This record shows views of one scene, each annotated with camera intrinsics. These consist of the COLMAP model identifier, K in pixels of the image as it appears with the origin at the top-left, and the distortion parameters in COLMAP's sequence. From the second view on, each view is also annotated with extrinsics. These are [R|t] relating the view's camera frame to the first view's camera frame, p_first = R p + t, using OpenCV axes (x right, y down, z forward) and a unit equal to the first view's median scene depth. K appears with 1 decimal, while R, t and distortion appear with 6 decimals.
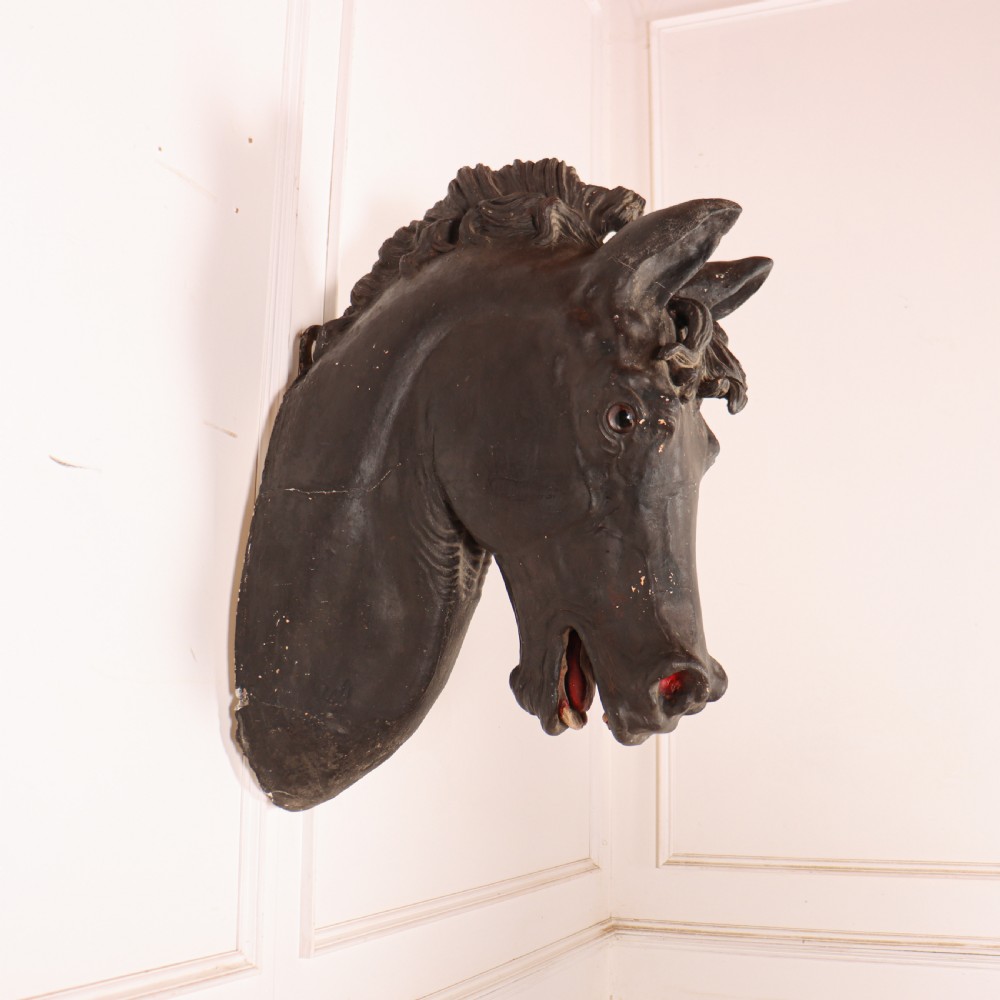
lens RADIAL K [[1340.4, 0, 547.8], [0, 1340.4, 529.6], [0, 0, 1]] dist [-0.137027, 0.002619]
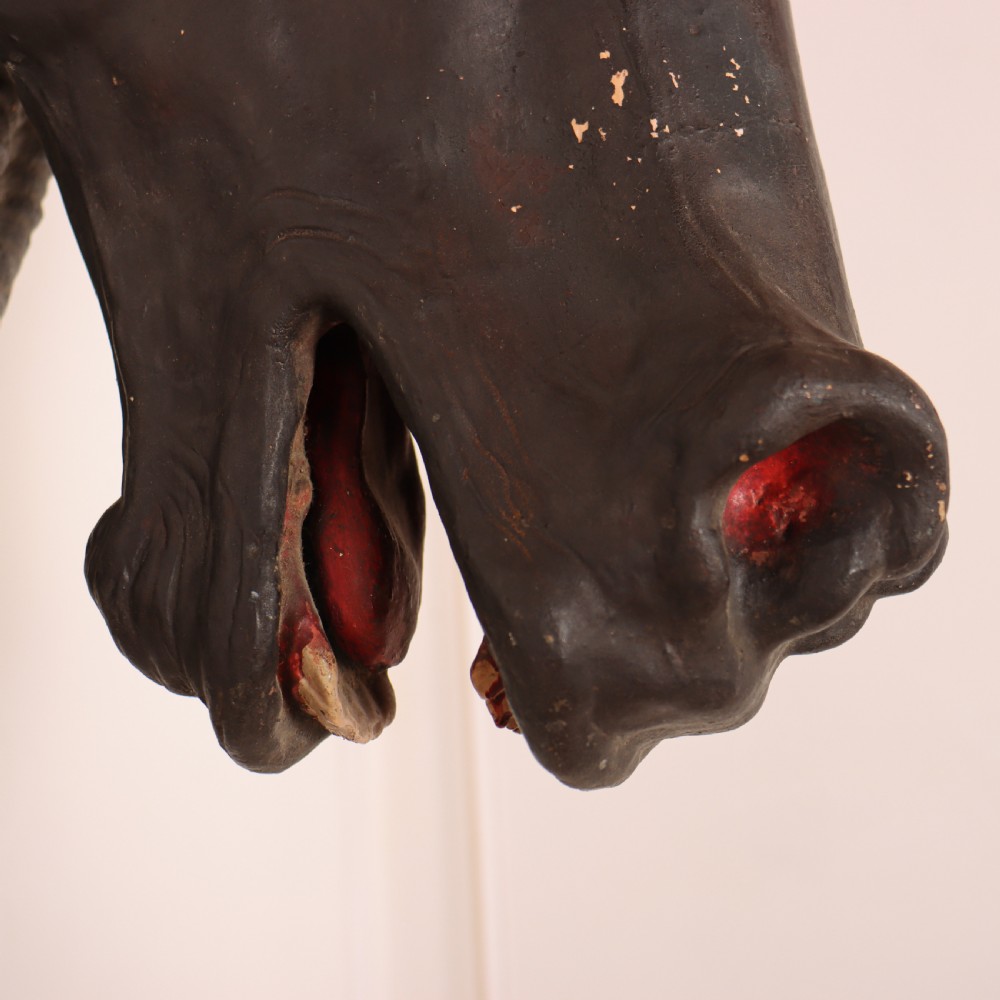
lens RADIAL K [[1716.0, 0, 500.0], [0, 1716.0, 500.0], [0, 0, 1]] dist [-0.070225, 0.118491]
pose [[0.988694, -0.029745, 0.146970, 0.002235], [0.037087, 0.998184, -0.047469, 0.121598], [-0.145291, 0.052383, 0.988001, 0.680416]]
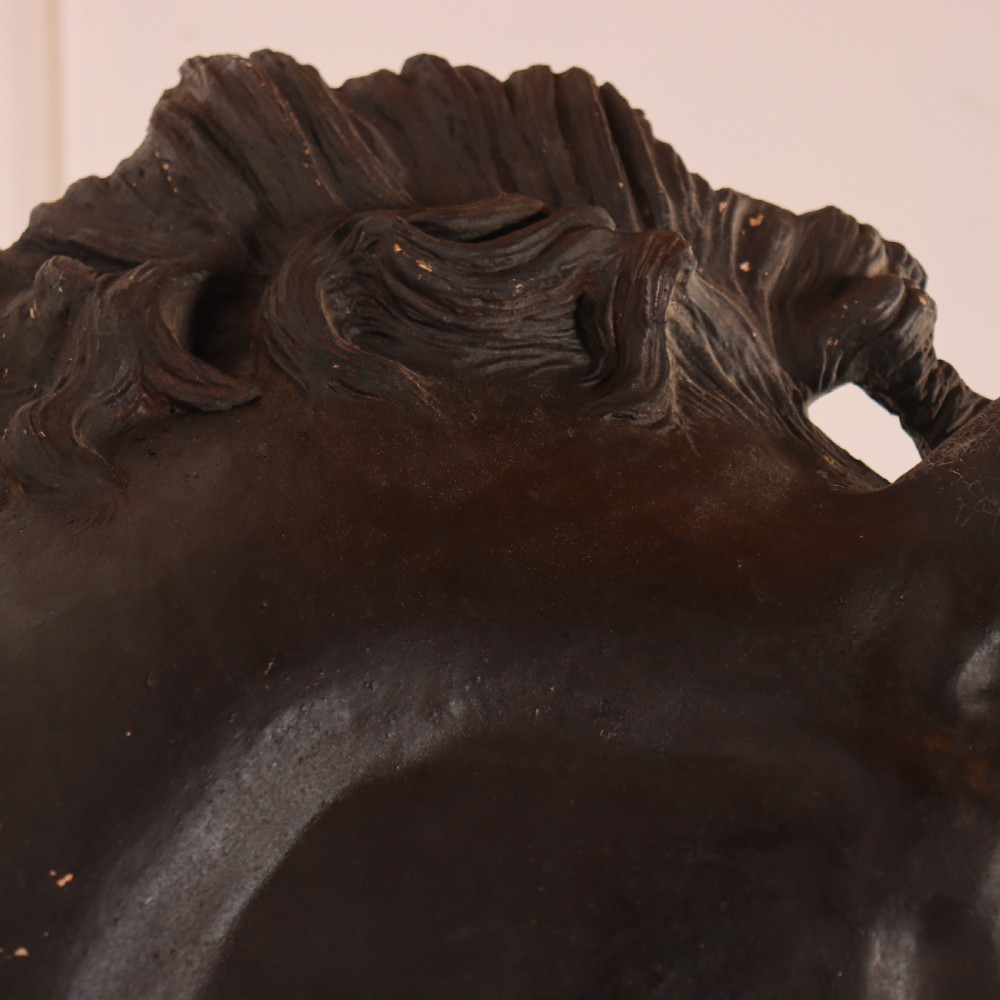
lens RADIAL K [[2663.3, 0, 487.2], [0, 2663.3, 499.3], [0, 0, 1]] dist [0.092544, 0.374044]
pose [[0.907141, 0.050989, 0.417726, -0.251565], [-0.011637, 0.995292, -0.096217, -0.158017], [-0.420665, 0.082422, 0.903464, 0.586646]]
